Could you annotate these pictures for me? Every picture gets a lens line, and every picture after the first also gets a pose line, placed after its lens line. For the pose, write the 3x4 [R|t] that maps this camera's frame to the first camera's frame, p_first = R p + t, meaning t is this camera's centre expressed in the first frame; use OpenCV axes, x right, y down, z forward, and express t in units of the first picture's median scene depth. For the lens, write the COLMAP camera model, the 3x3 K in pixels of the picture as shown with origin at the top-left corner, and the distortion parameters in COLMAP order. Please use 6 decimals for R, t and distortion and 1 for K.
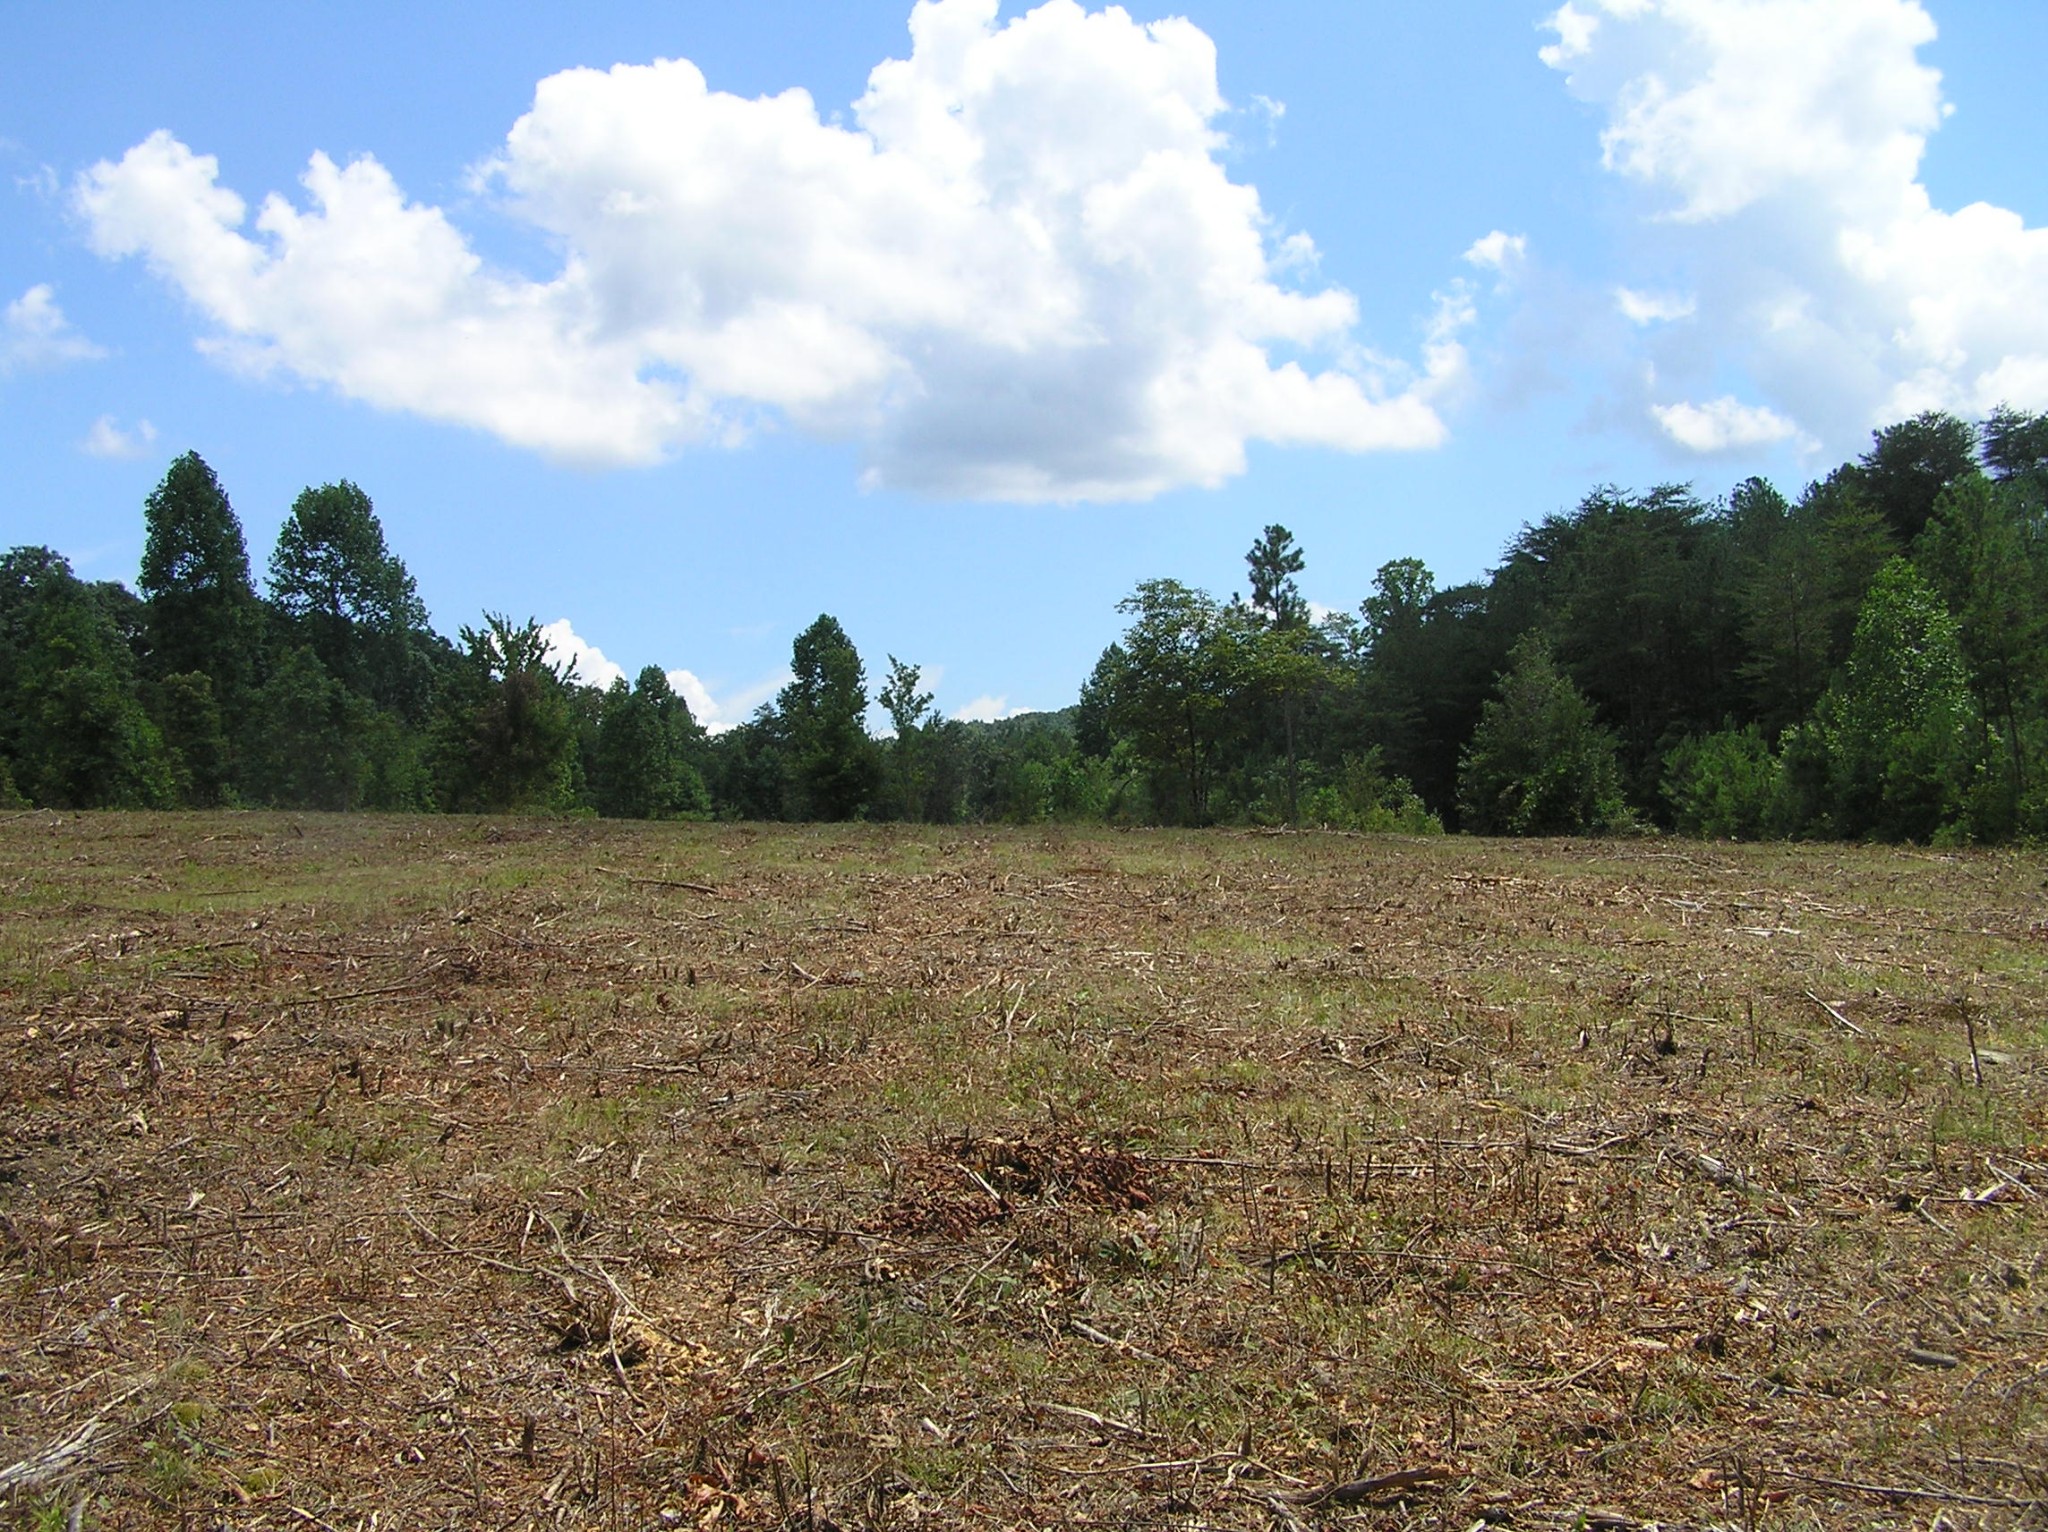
lens RADIAL K [[2290.6, 0, 1031.9], [0, 2290.6, 760.5], [0, 0, 1]] dist [-0.103558, 0.000000]
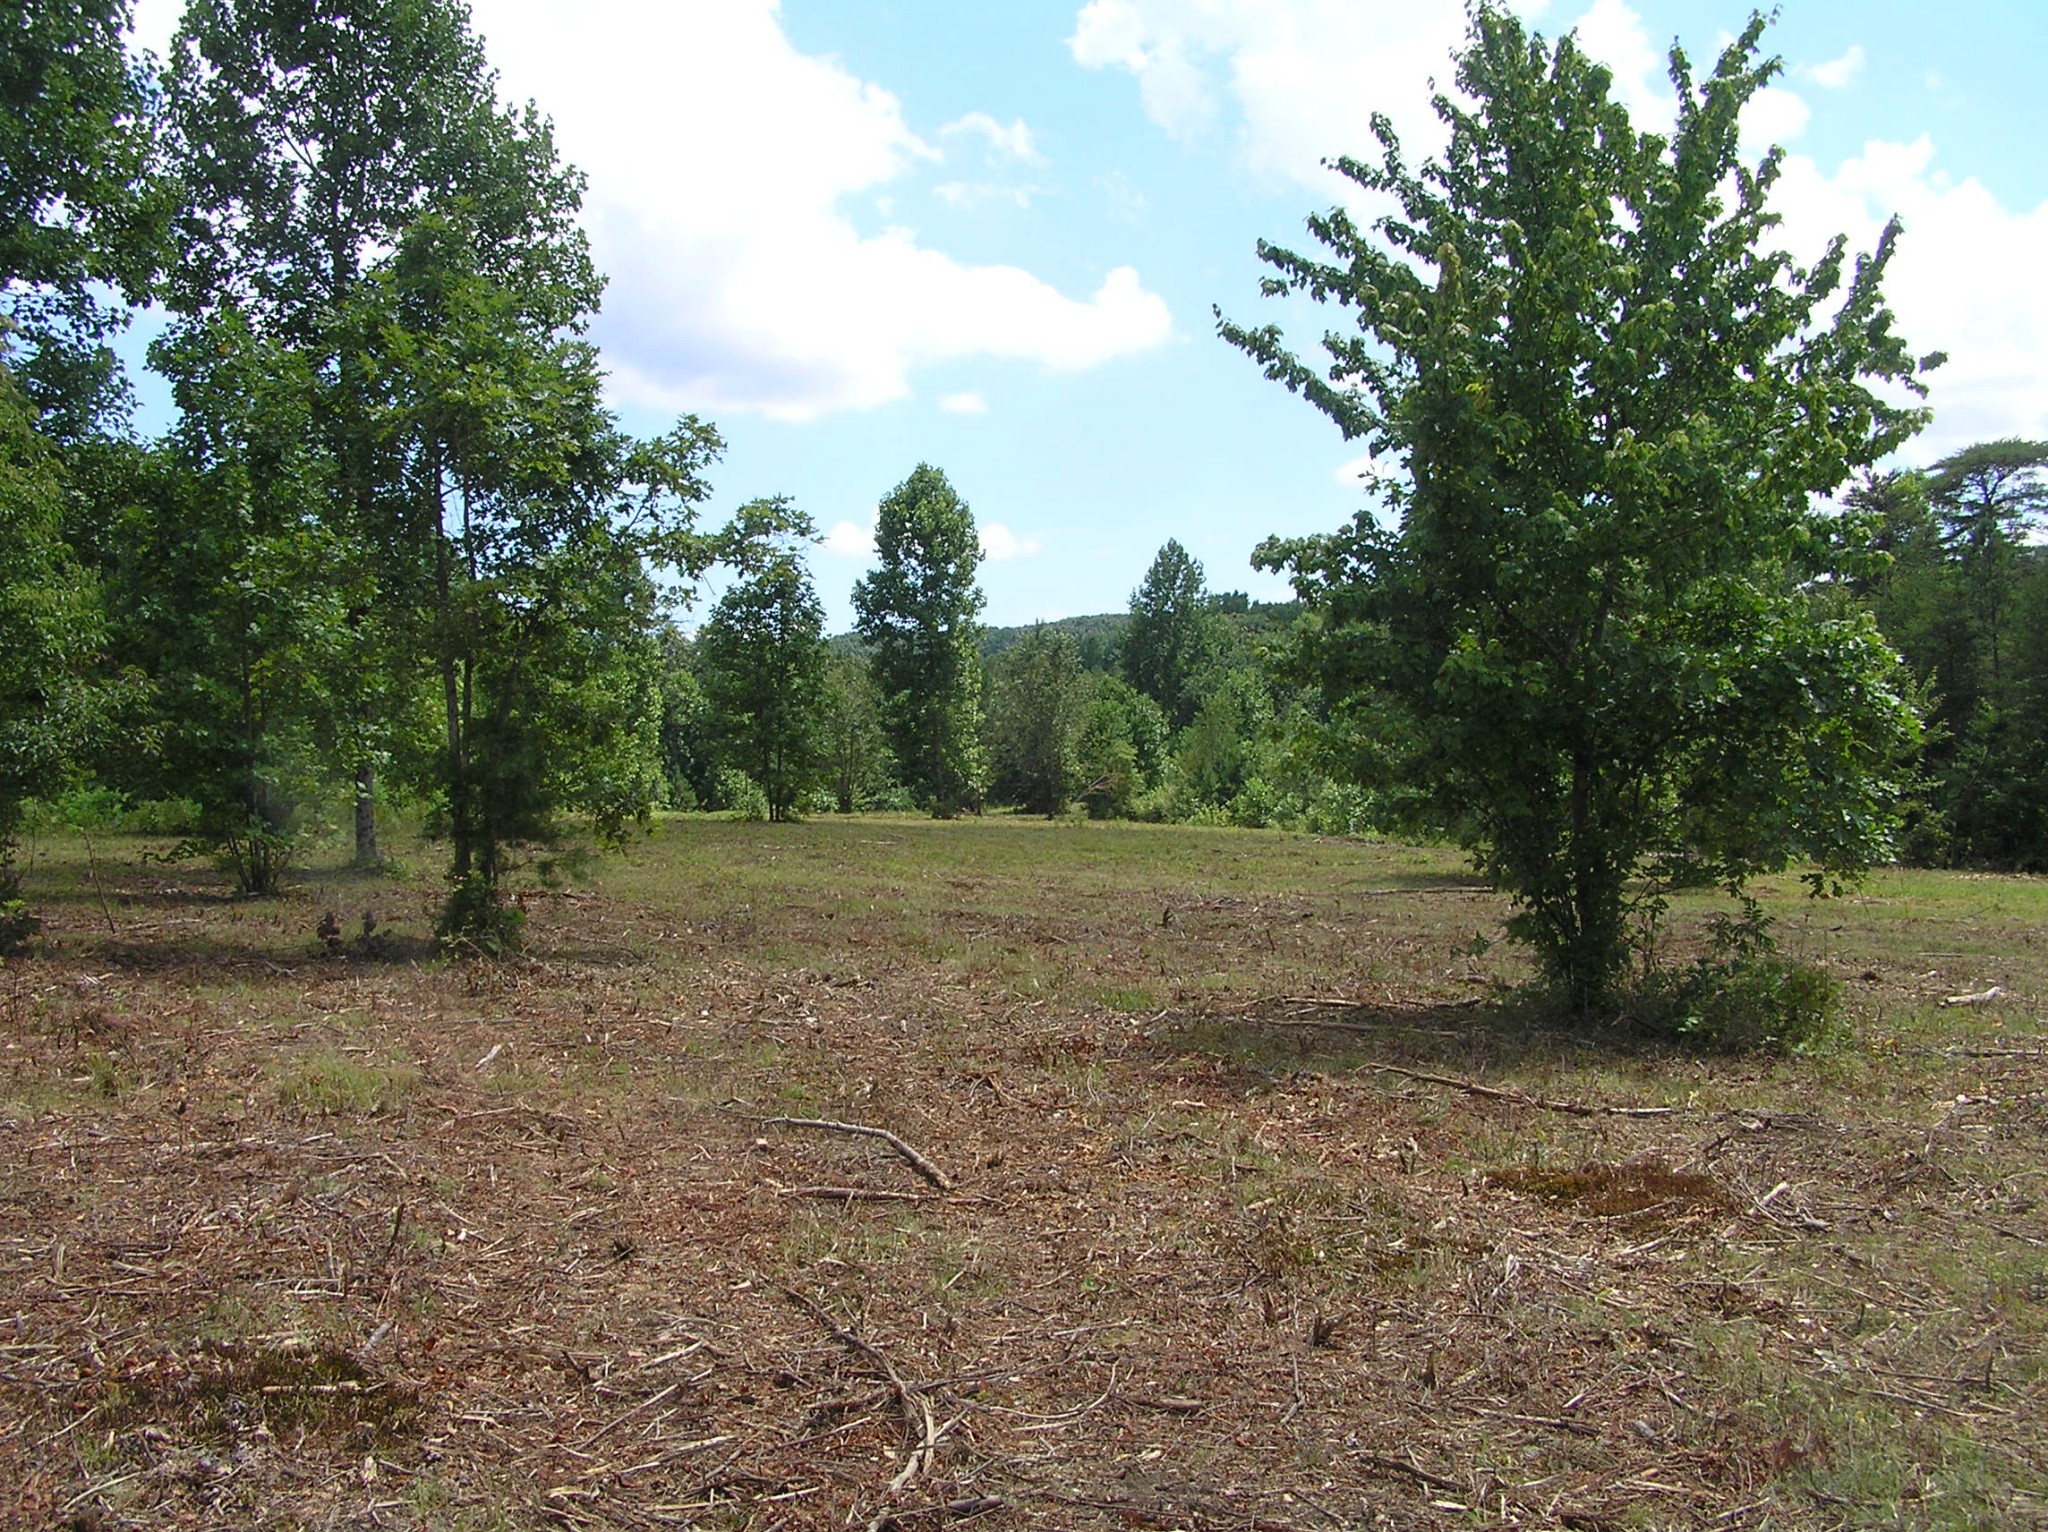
lens RADIAL K [[2290.6, 0, 1025.7], [0, 2290.6, 765.0], [0, 0, 1]] dist [-0.103558, 0.000000]
pose [[0.991691, 0.014237, 0.127855, -0.264324], [-0.018277, 0.999368, 0.030476, -0.000739], [-0.127340, -0.032560, 0.991325, 0.687422]]
